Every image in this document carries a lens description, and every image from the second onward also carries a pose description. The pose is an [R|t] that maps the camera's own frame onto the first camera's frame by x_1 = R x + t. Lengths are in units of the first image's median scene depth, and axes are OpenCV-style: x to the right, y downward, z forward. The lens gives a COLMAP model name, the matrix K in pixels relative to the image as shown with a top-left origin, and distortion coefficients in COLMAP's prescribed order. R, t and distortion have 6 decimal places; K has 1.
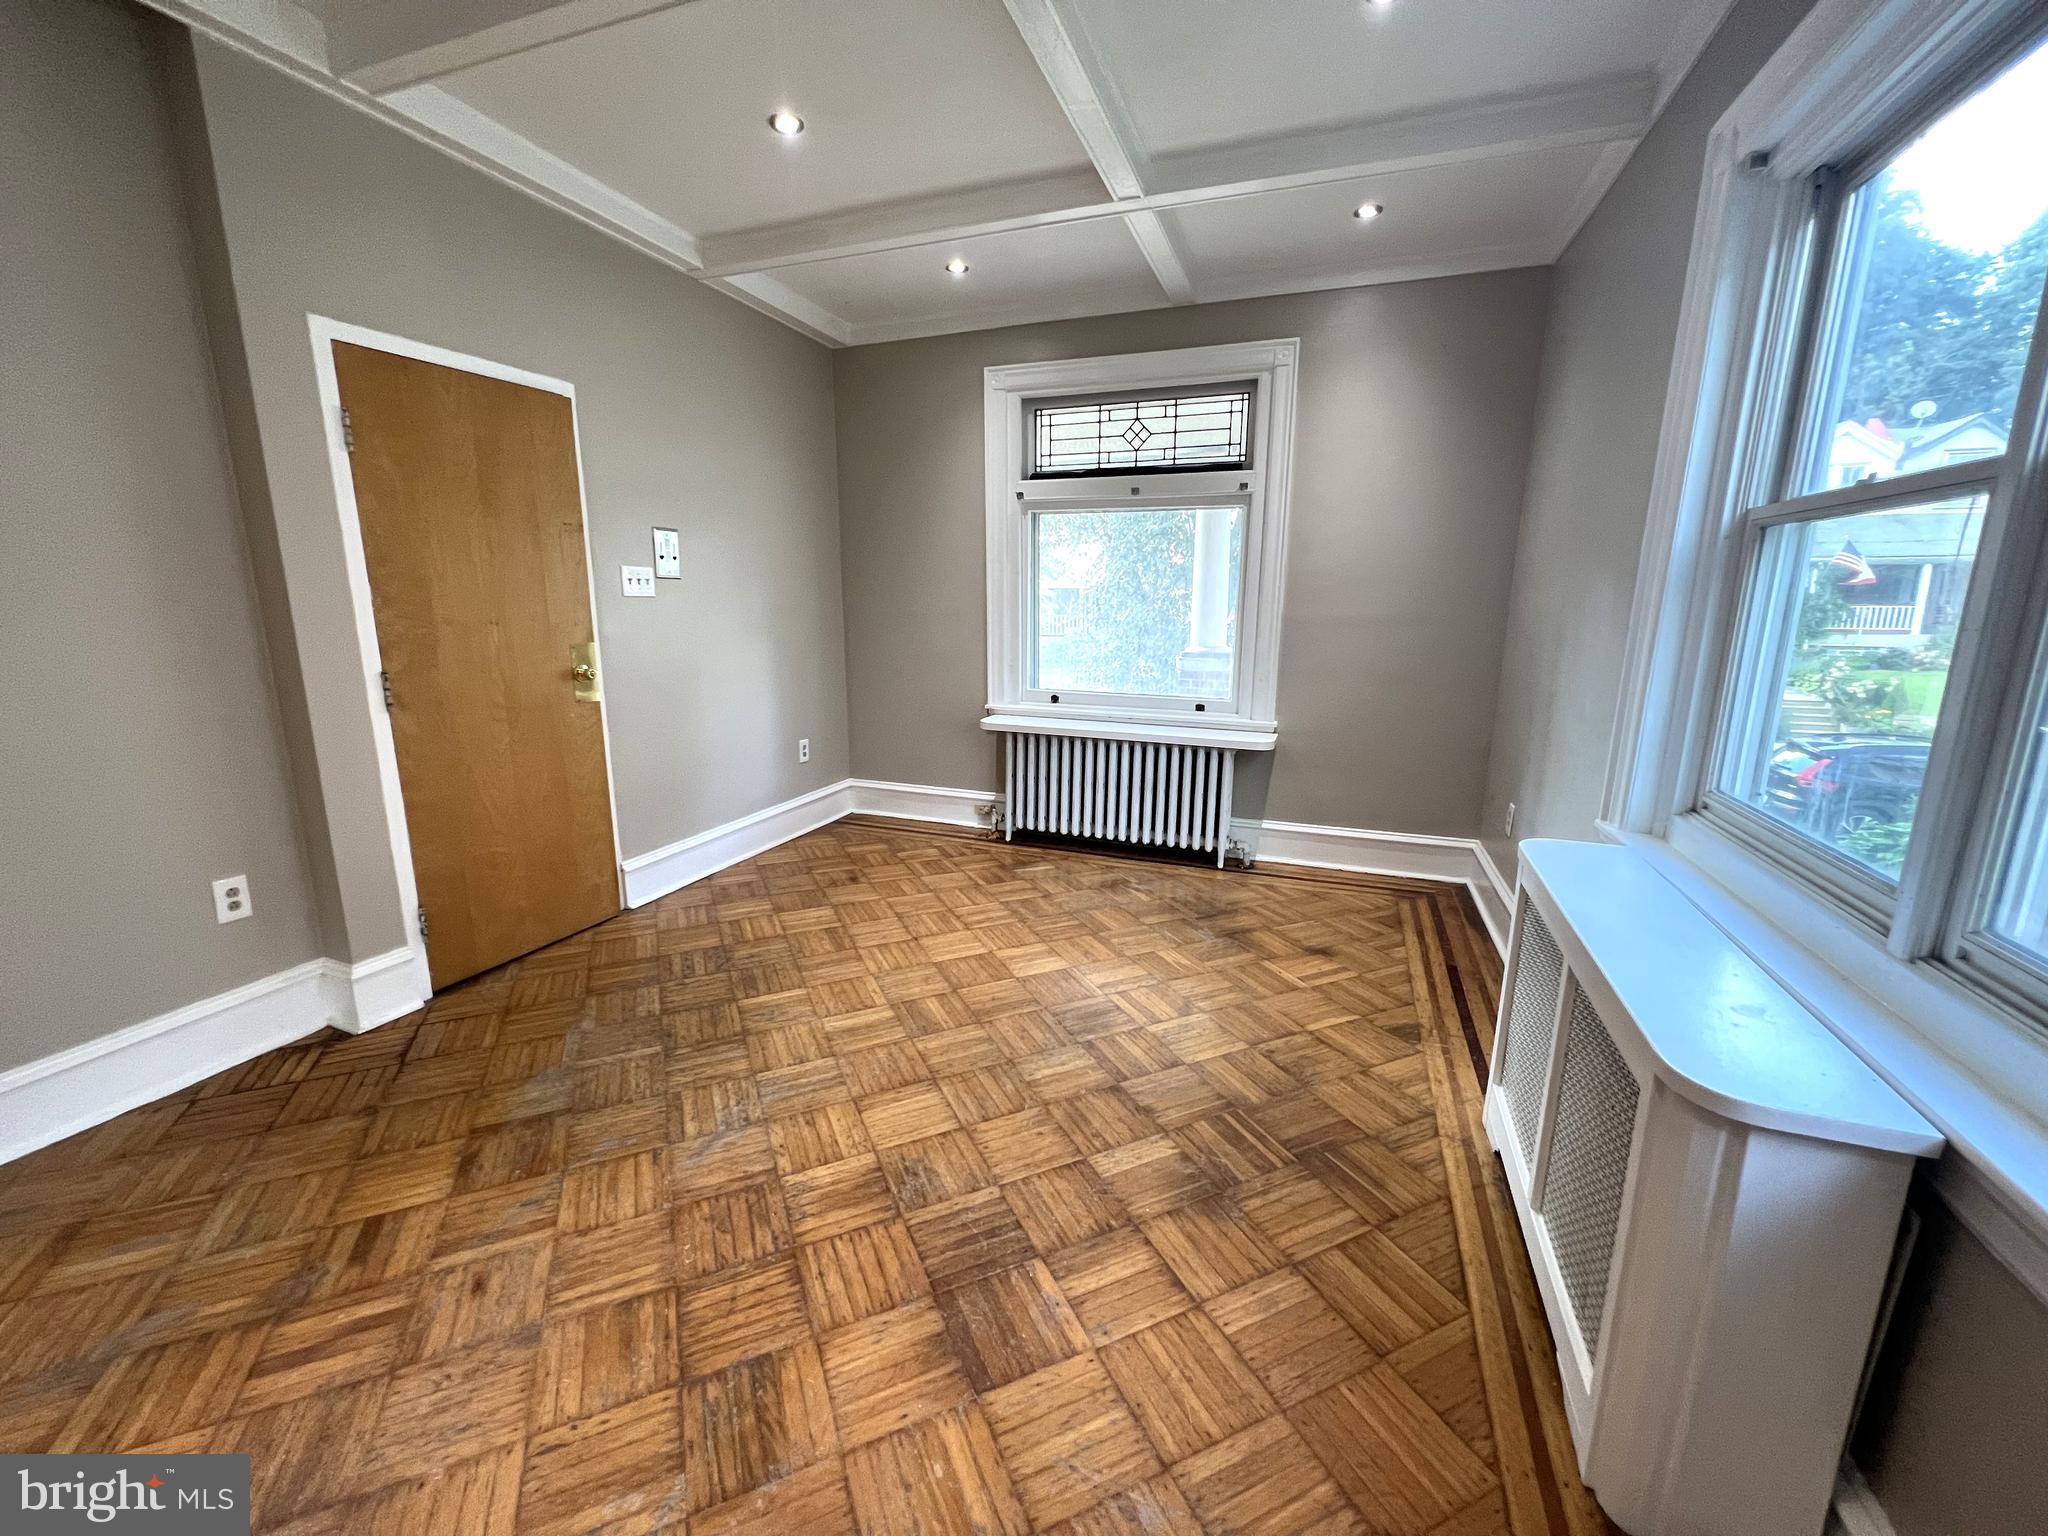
lens RADIAL K [[817.1, 0, 1019.6], [0, 817.1, 760.7], [0, 0, 1]] dist [-0.003155, 0.001372]
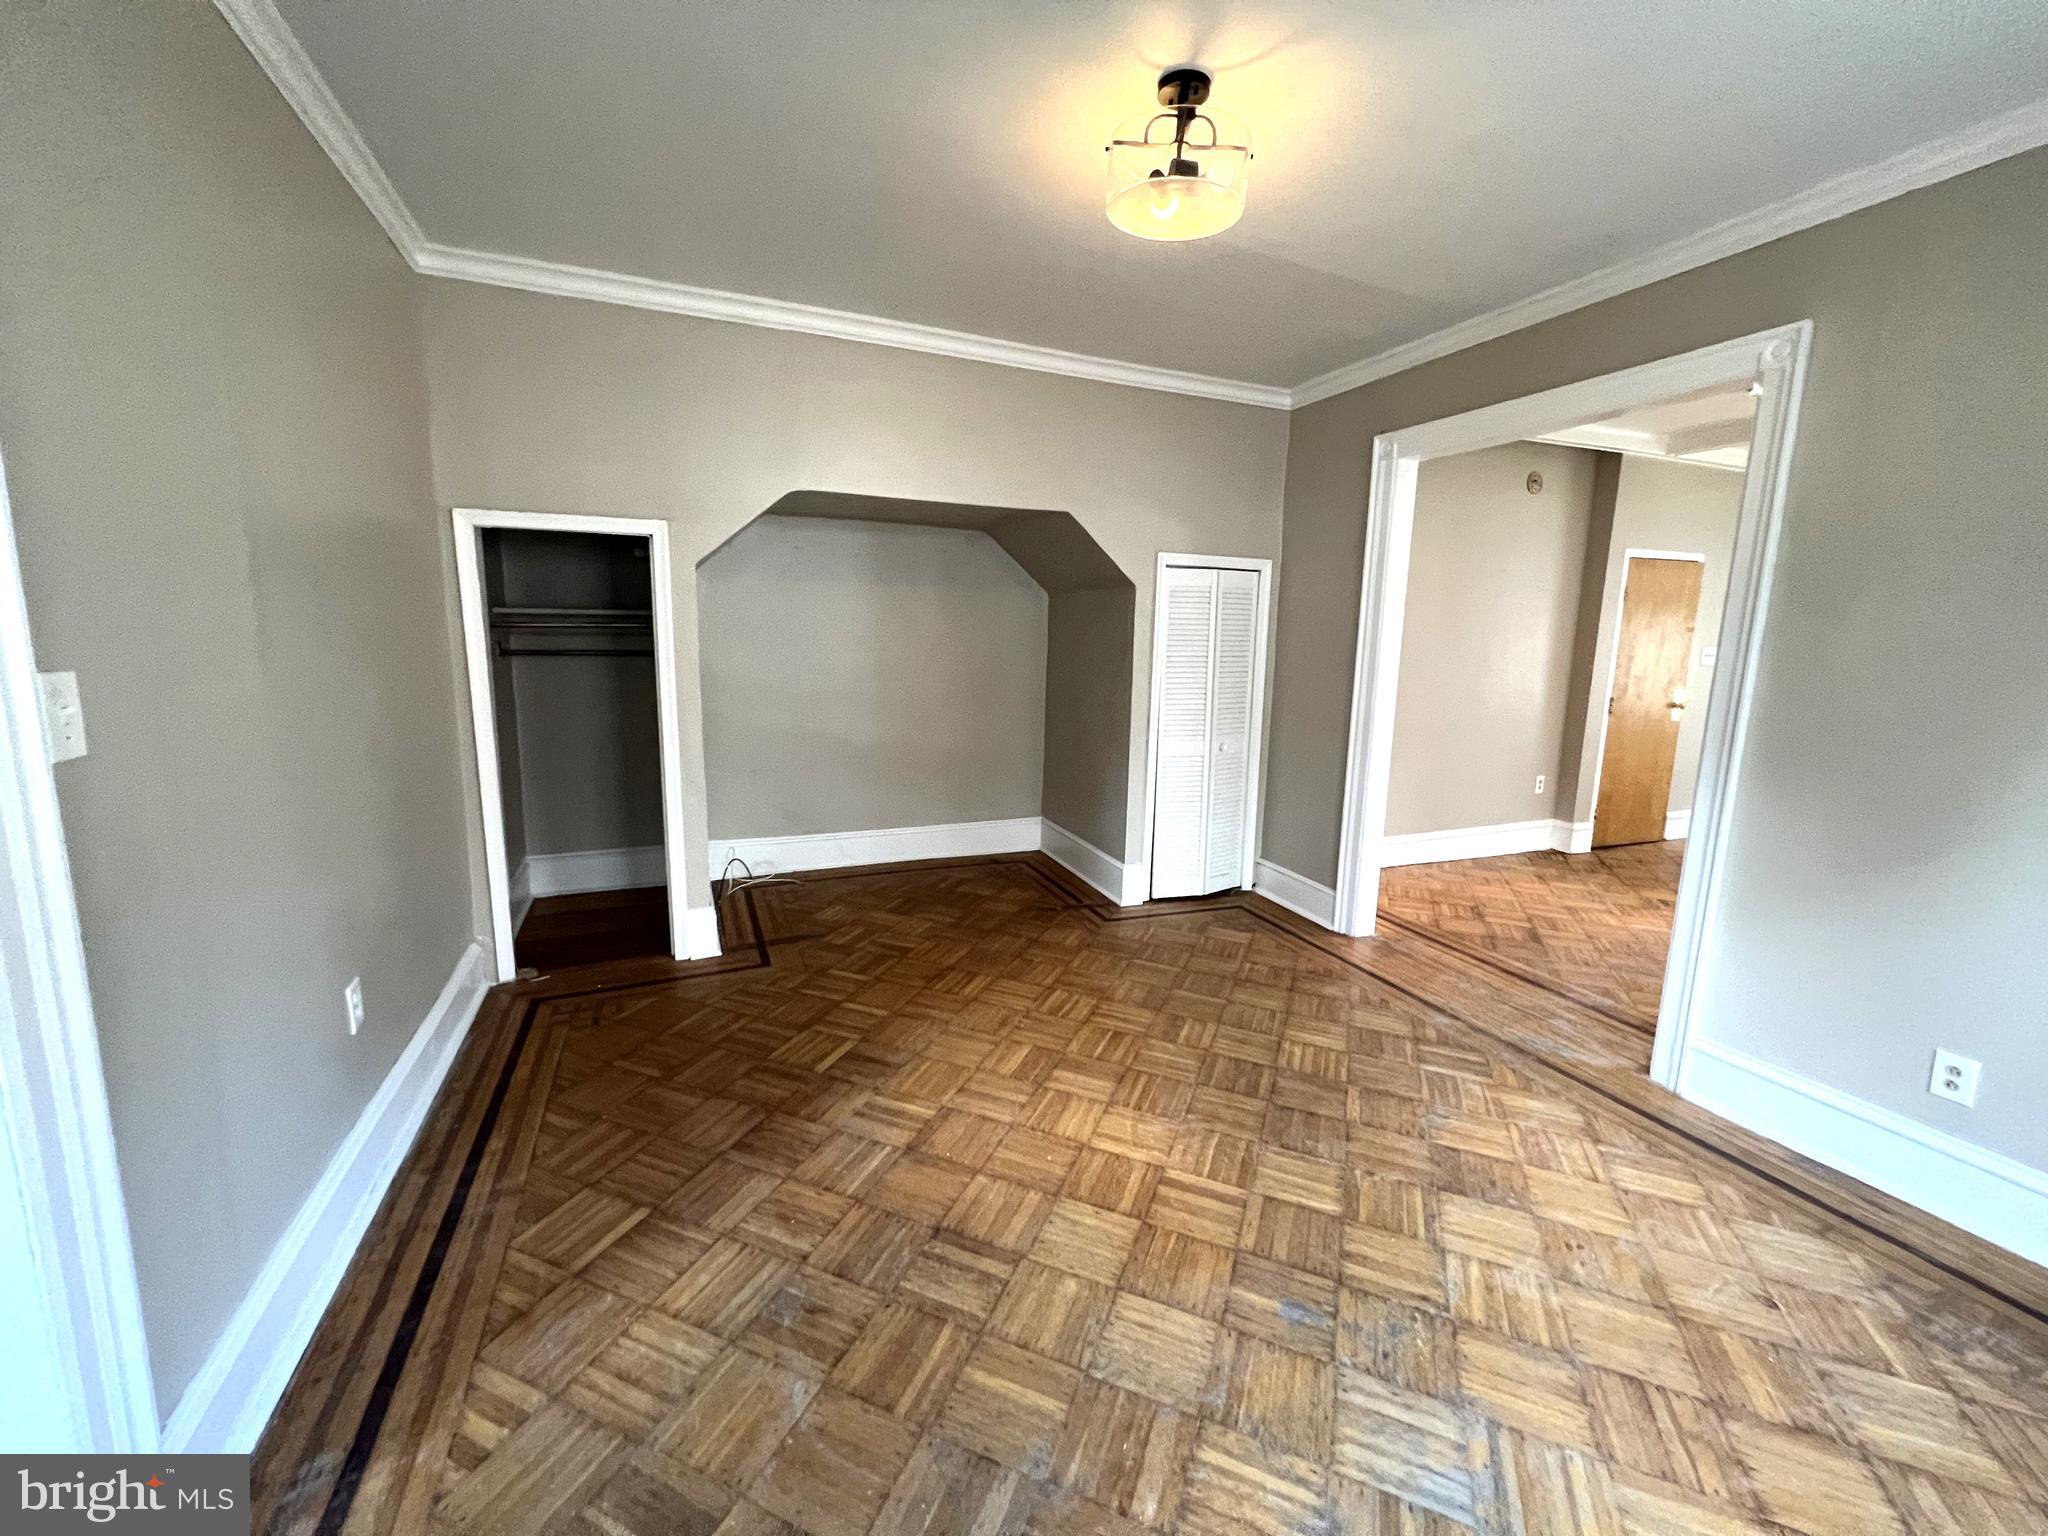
lens RADIAL K [[817.1, 0, 1019.6], [0, 817.1, 760.7], [0, 0, 1]] dist [-0.003155, 0.001372]
pose [[0.682495, 0.126405, -0.719877, -0.156013], [-0.163628, 0.986357, 0.018065, 0.178120], [0.712339, 0.105463, 0.693867, -1.046121]]
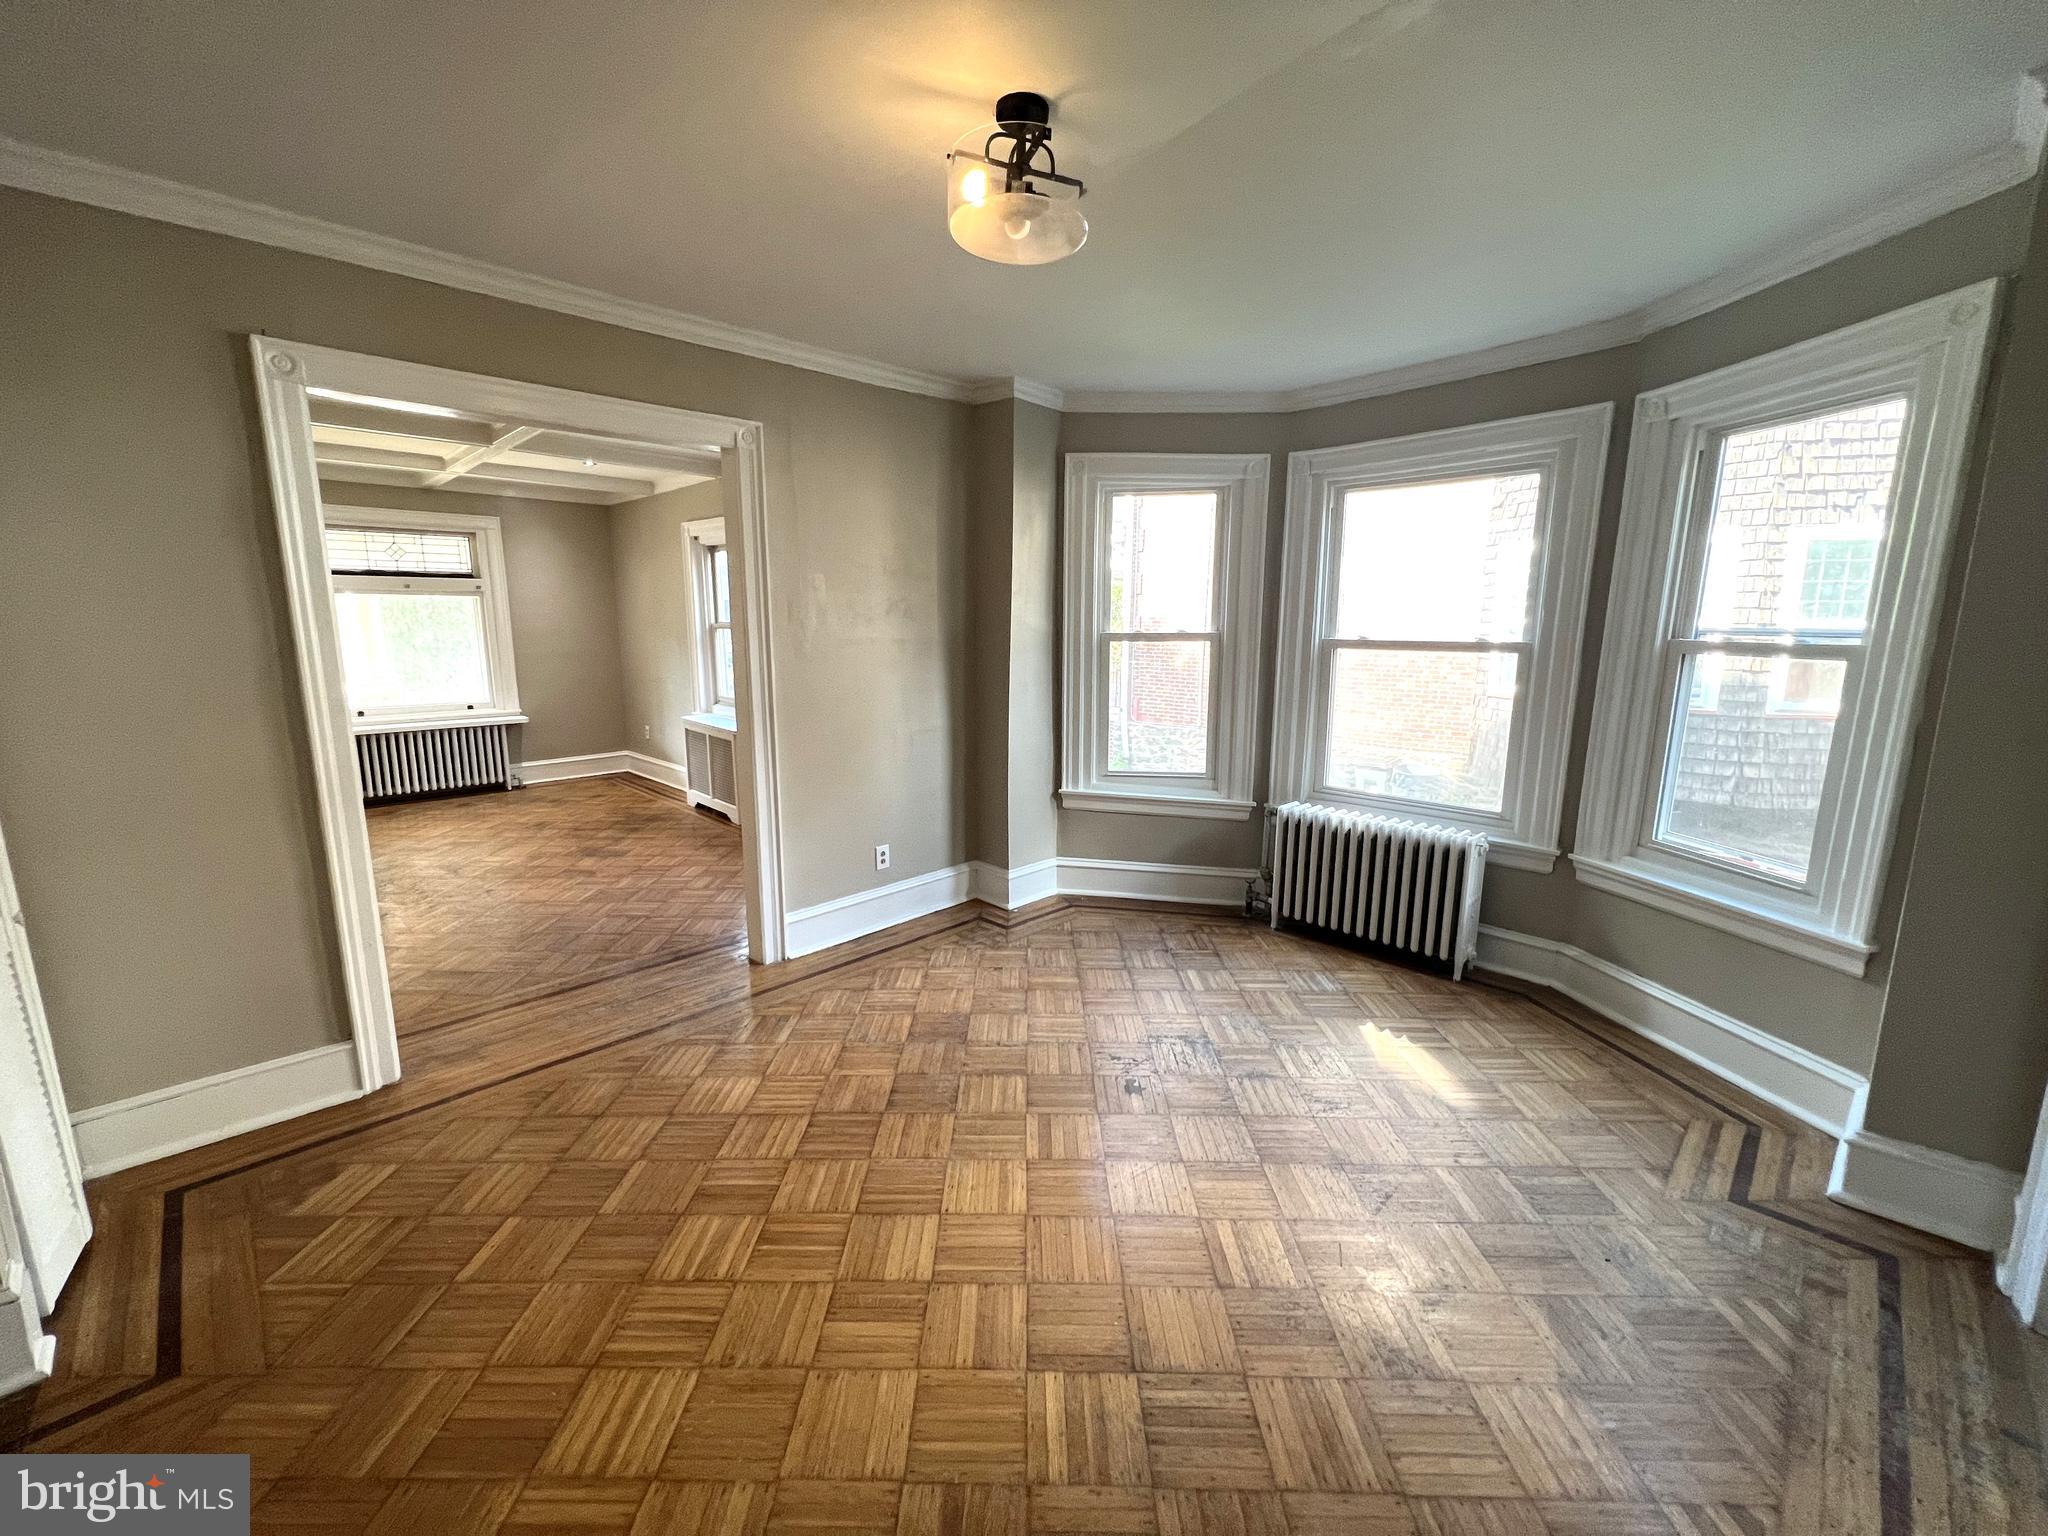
lens RADIAL K [[817.1, 0, 1019.6], [0, 817.1, 760.7], [0, 0, 1]] dist [-0.003155, 0.001372]
pose [[0.412676, -0.162212, 0.896318, -0.931124], [0.183163, 0.978694, 0.092790, 0.106680], [-0.892272, 0.125881, 0.433595, -0.852053]]
